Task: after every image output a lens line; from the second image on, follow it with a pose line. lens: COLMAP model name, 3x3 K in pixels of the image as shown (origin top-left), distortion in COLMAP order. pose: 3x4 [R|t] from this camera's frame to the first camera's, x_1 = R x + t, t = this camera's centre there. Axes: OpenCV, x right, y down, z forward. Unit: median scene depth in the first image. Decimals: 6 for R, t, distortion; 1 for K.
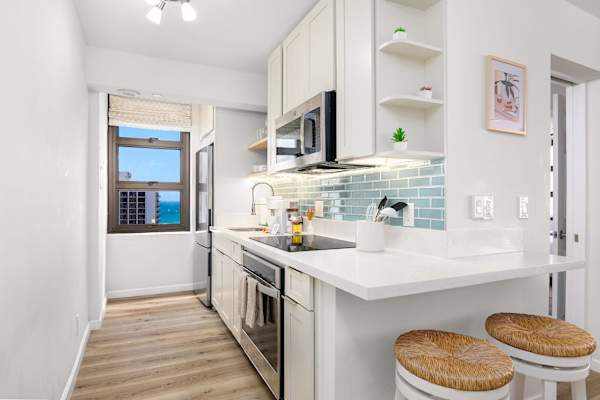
lens RADIAL K [[334.8, 0, 300.0], [0, 334.8, 200.0], [0, 0, 1]] dist [-0.001744, -0.000601]
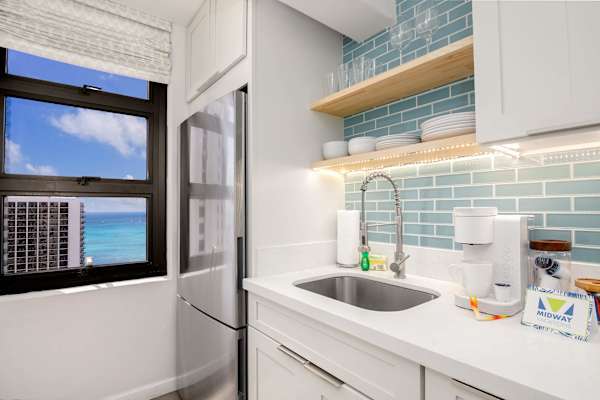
lens RADIAL K [[299.7, 0, 289.3], [0, 299.7, 202.8], [0, 0, 1]] dist [-0.021094, 0.000385]
pose [[0.978451, -0.004252, 0.206438, -0.287186], [0.008594, 0.999760, -0.020143, -0.008476], [-0.206302, 0.021483, 0.978252, 0.611986]]
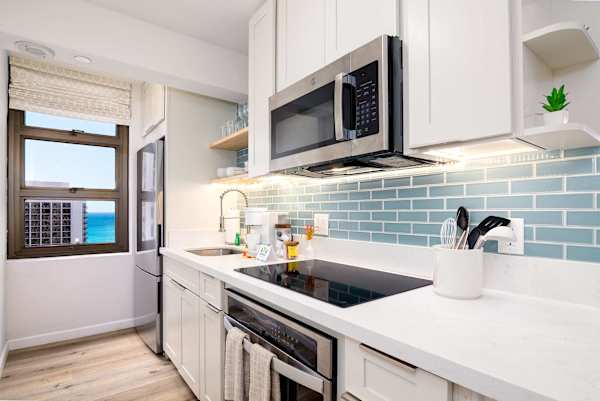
lens RADIAL K [[312.3, 0, 295.2], [0, 312.3, 210.5], [0, 0, 1]] dist [-0.018091, -0.000132]
pose [[0.981128, -0.002692, 0.193339, -0.105690], [0.002809, 0.999996, -0.000329, -0.003408], [-0.193337, 0.000866, 0.981132, 0.255824]]
